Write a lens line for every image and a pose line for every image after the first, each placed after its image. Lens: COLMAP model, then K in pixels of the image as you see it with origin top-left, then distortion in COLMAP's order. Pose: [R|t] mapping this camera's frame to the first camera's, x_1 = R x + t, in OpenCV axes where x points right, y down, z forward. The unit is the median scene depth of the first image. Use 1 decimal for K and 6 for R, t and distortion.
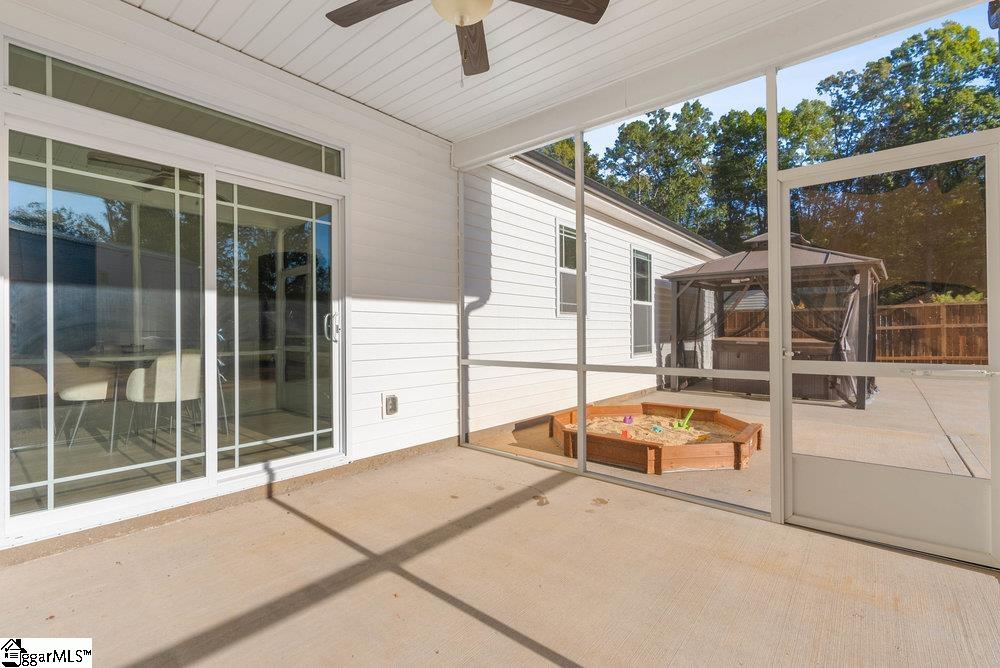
lens RADIAL K [[456.7, 0, 505.2], [0, 456.7, 334.3], [0, 0, 1]] dist [-0.004842, -0.000034]
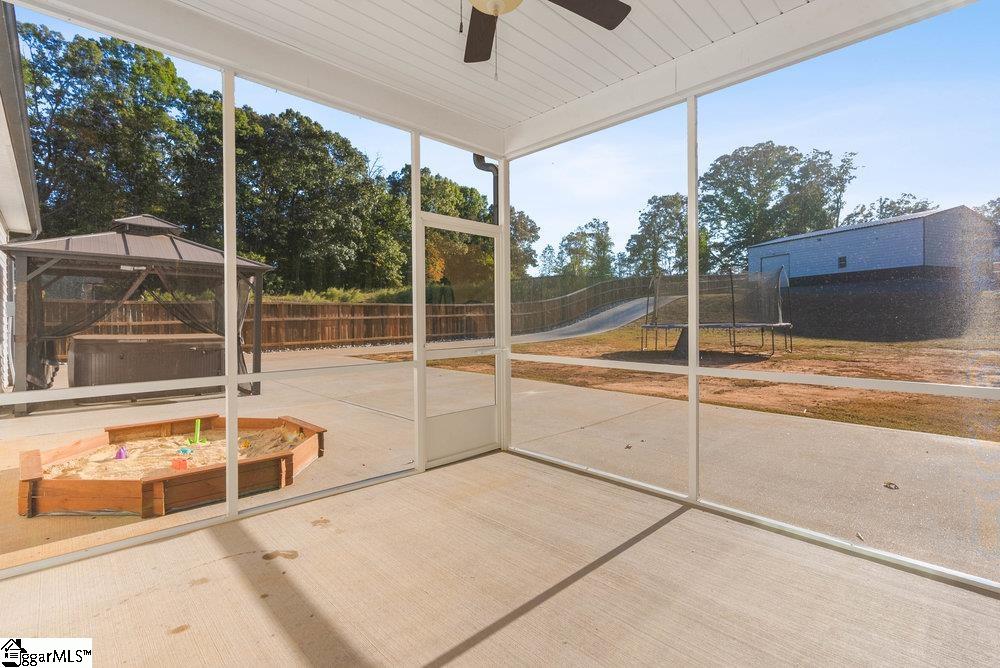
lens RADIAL K [[456.7, 0, 507.9], [0, 456.7, 327.8], [0, 0, 1]] dist [-0.004842, -0.000034]
pose [[0.102640, -0.009708, 0.994671, -0.537989], [0.008323, 0.999926, 0.008900, -0.016982], [-0.994684, 0.007365, 0.102713, 0.456616]]
